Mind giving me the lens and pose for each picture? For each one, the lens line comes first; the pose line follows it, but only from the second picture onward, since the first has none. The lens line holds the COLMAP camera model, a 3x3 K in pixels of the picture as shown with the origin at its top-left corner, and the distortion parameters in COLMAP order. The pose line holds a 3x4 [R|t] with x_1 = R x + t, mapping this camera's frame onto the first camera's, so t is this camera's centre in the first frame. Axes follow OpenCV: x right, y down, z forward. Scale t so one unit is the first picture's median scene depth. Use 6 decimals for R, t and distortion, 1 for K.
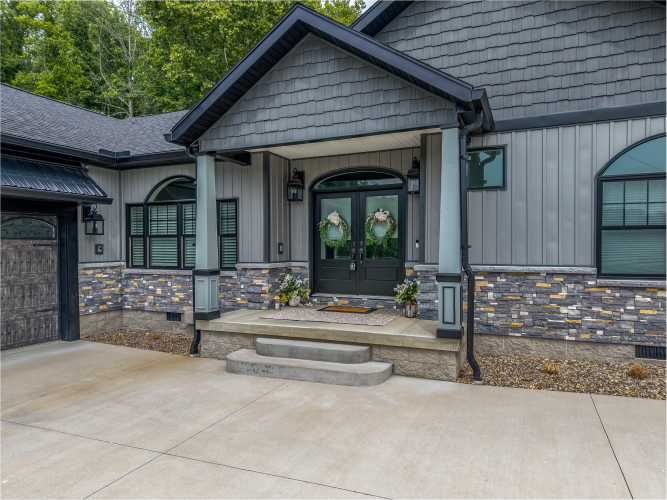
lens RADIAL K [[448.8, 0, 333.8], [0, 448.8, 241.8], [0, 0, 1]] dist [-0.008272, -0.004085]
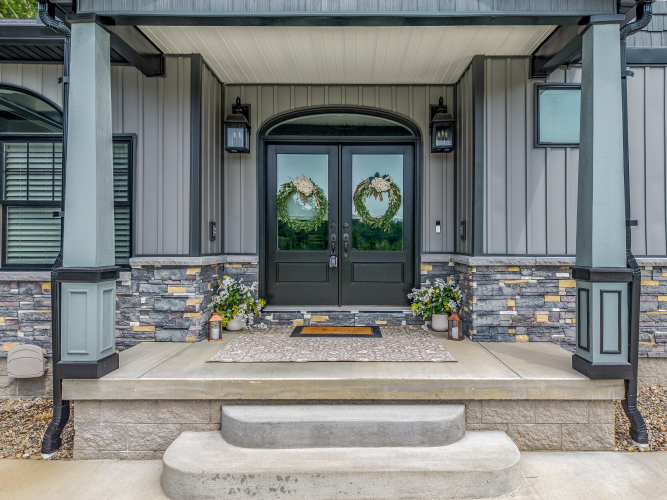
lens RADIAL K [[448.8, 0, 333.8], [0, 448.8, 241.8], [0, 0, 1]] dist [-0.008272, -0.004085]
pose [[0.915776, 0.012041, 0.401509, -0.216041], [-0.010878, 0.999927, -0.005176, 0.030768], [-0.401542, 0.000373, 0.915840, 0.427566]]
